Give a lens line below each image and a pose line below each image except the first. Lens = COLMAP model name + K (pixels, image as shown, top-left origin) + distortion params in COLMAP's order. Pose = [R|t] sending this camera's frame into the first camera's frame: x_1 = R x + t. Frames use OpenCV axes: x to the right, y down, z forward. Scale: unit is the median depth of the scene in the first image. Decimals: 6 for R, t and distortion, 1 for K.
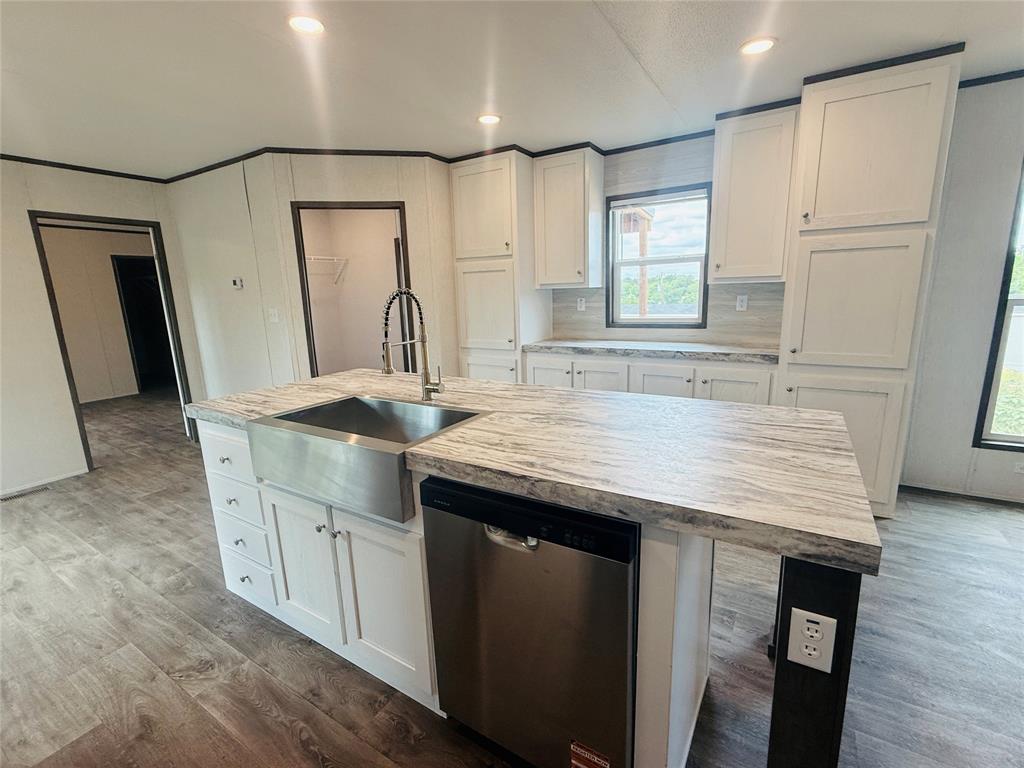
lens RADIAL K [[454.3, 0, 512.0], [0, 454.3, 383.6], [0, 0, 1]] dist [0.002924, -0.002332]
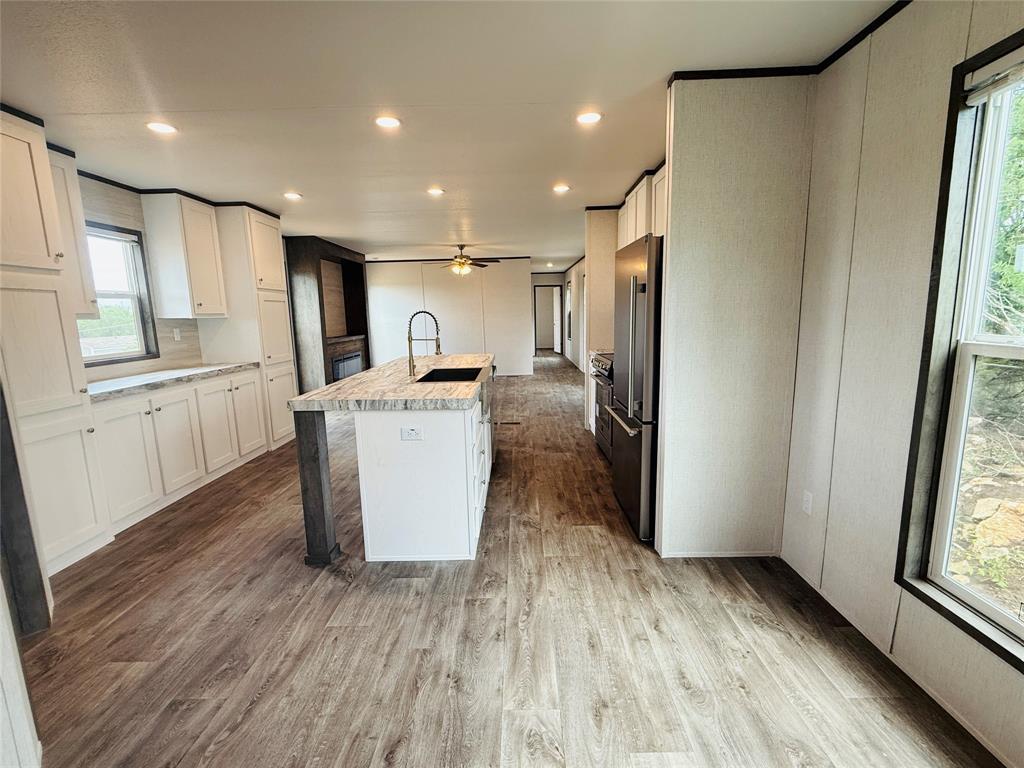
lens RADIAL K [[454.3, 0, 502.1], [0, 454.3, 387.2], [0, 0, 1]] dist [0.002924, -0.002332]
pose [[-0.502439, -0.092245, 0.859678, -1.015498], [0.217031, 0.949002, 0.228674, -0.131766], [-0.836930, 0.301472, -0.456796, 0.868528]]
